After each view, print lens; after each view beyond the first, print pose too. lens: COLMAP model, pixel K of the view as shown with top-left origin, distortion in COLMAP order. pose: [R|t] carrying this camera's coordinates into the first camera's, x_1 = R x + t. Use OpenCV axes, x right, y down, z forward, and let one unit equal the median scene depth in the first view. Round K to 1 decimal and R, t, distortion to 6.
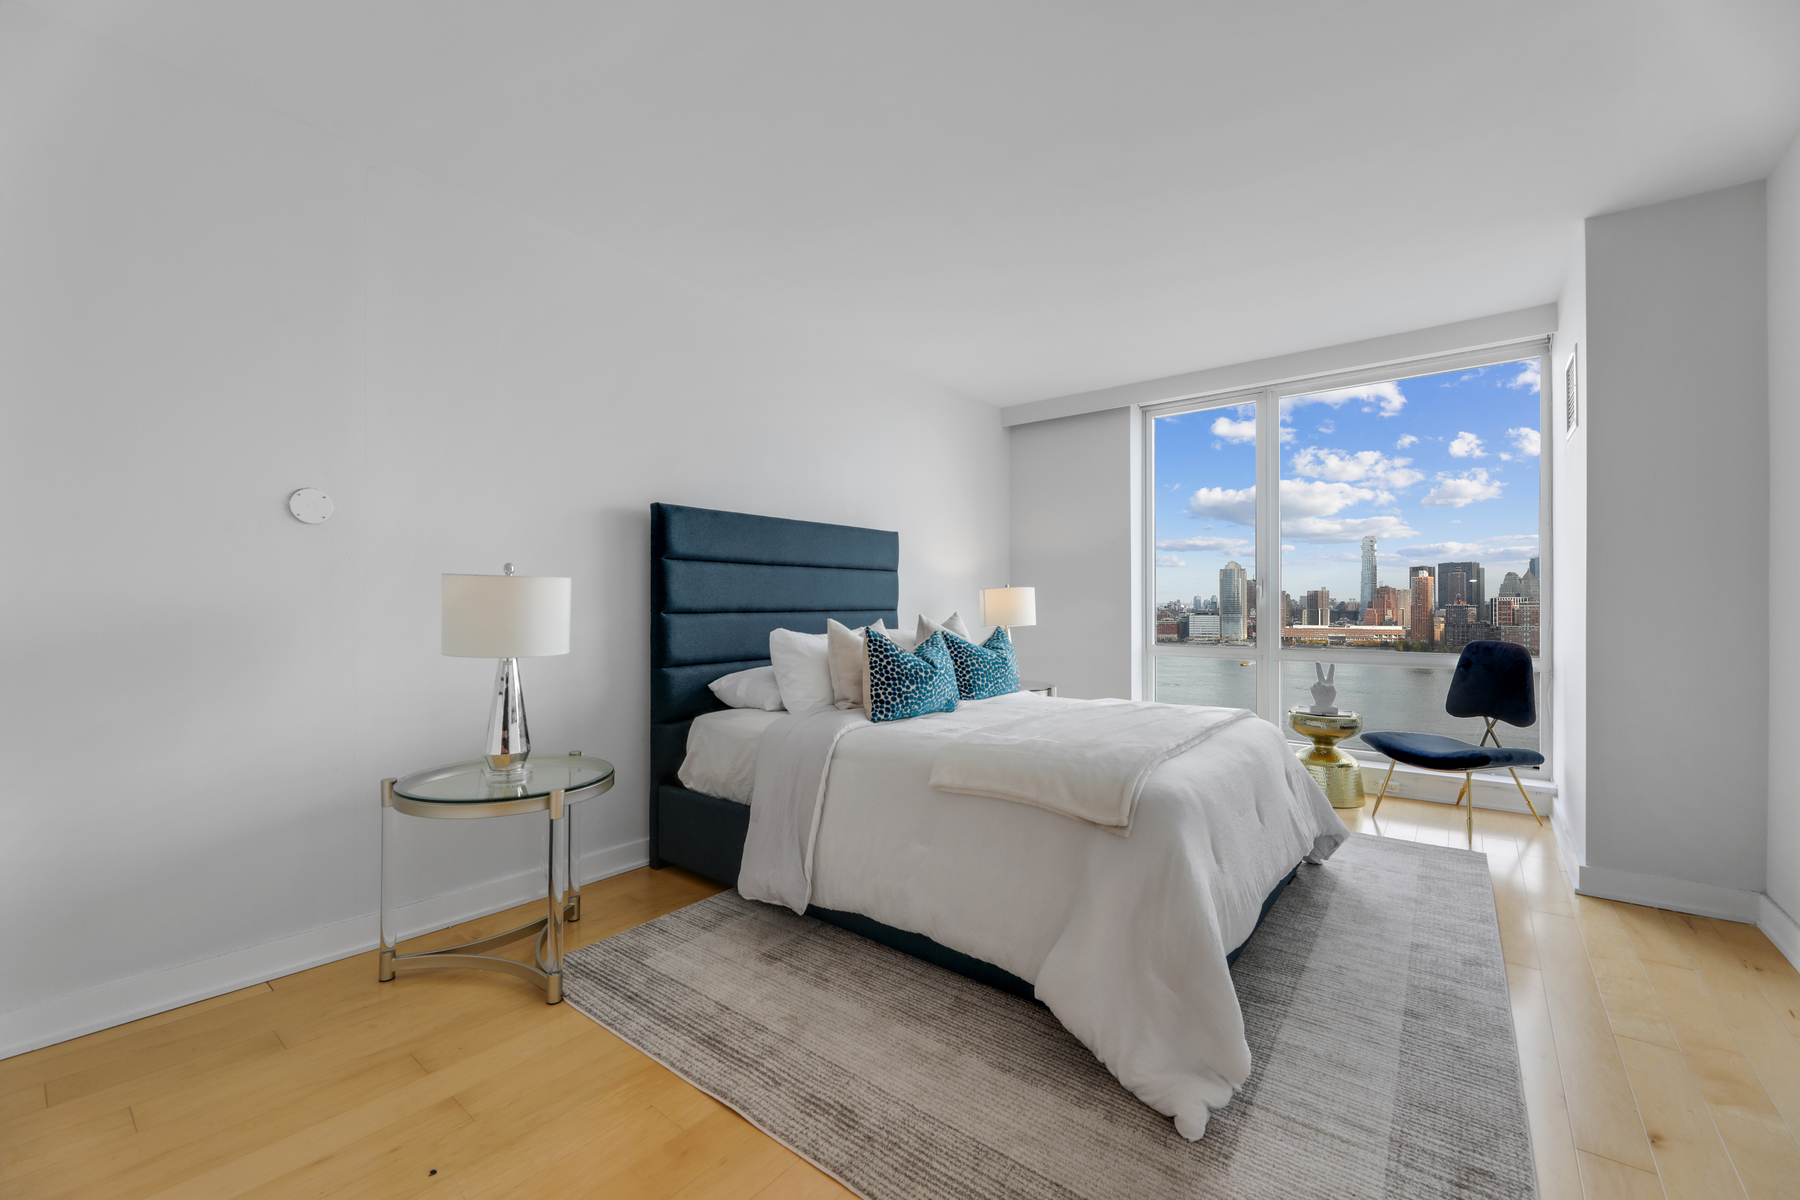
lens RADIAL K [[726.7, 0, 894.2], [0, 726.7, 609.5], [0, 0, 1]] dist [-0.004477, -0.000342]
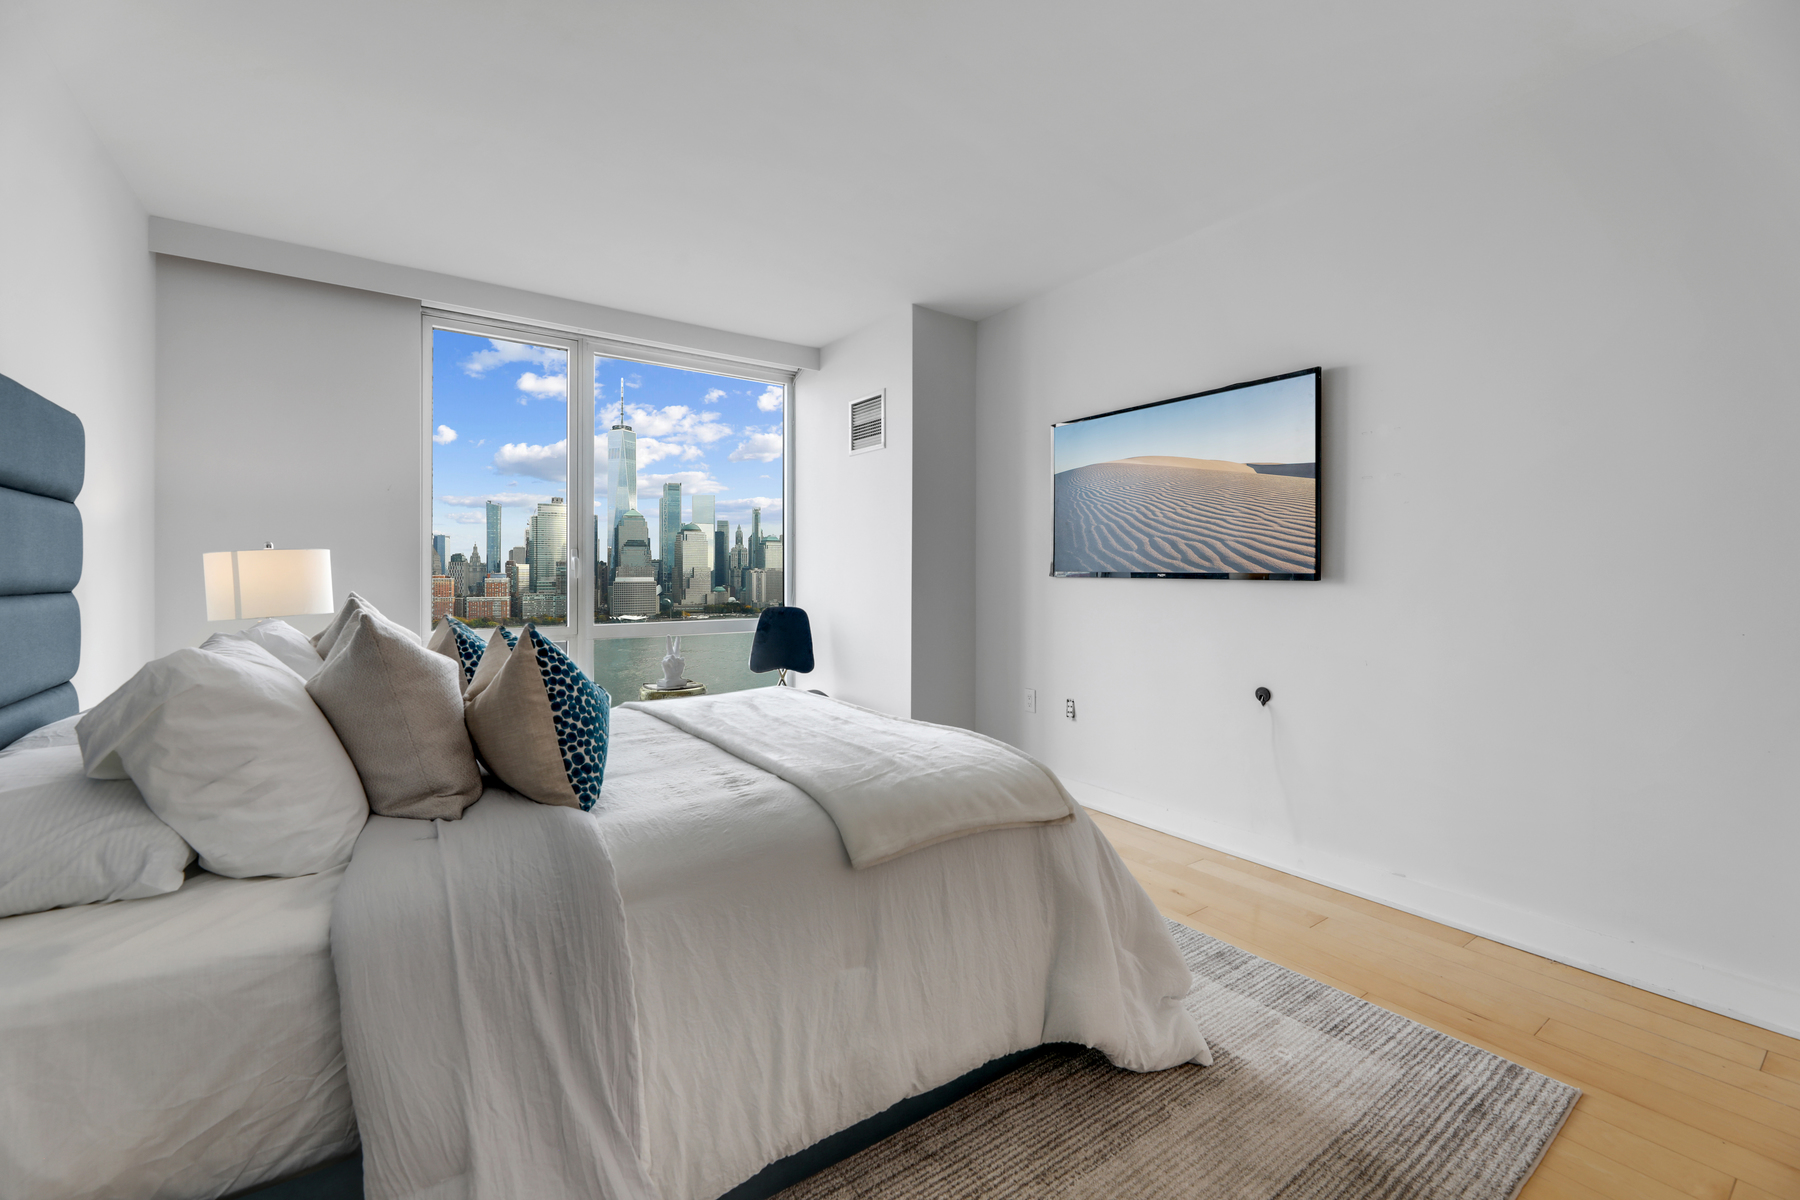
lens RADIAL K [[739.0, 0, 901.3], [0, 739.0, 575.1], [0, 0, 1]] dist [0.000514, -0.000378]
pose [[0.277324, 0.001515, 0.960775, -0.443799], [0.008873, 0.999952, -0.004138, -0.004694], [-0.960736, 0.009672, 0.277297, 0.628122]]
